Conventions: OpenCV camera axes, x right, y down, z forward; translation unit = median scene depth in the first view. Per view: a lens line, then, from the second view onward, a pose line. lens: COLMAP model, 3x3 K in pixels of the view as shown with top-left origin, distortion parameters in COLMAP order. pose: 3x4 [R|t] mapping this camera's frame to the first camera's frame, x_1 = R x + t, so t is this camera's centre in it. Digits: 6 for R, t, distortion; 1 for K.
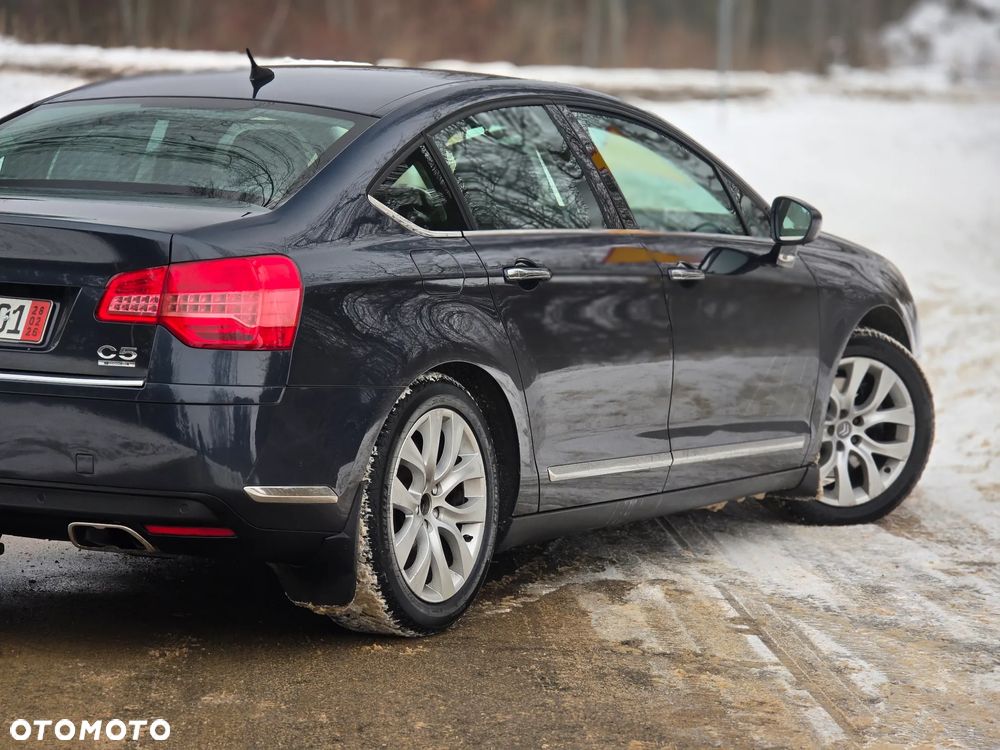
lens RADIAL K [[3375.3, 0, 500.0], [0, 3375.3, 375.0], [0, 0, 1]] dist [0.397133, -1.944152]
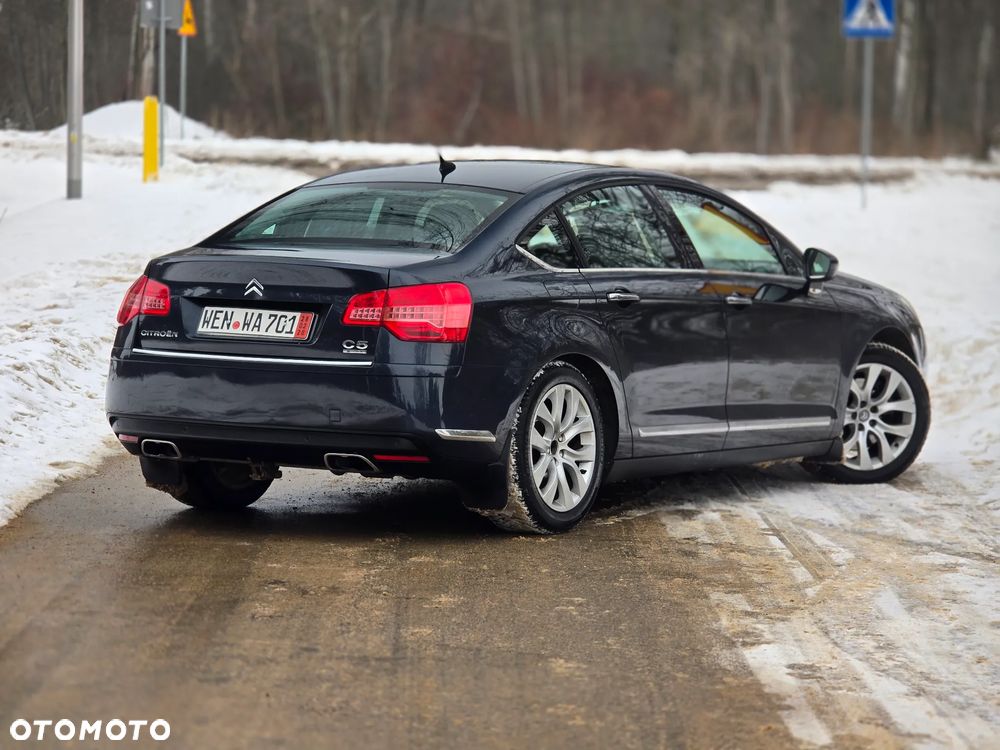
lens RADIAL K [[3375.3, 0, 500.0], [0, 3375.3, 375.0], [0, 0, 1]] dist [0.397133, -1.944152]
pose [[0.998347, -0.004393, -0.057299, 0.039954], [0.002944, 0.999675, -0.025340, 0.043165], [0.057392, 0.025129, 0.998035, -0.508487]]
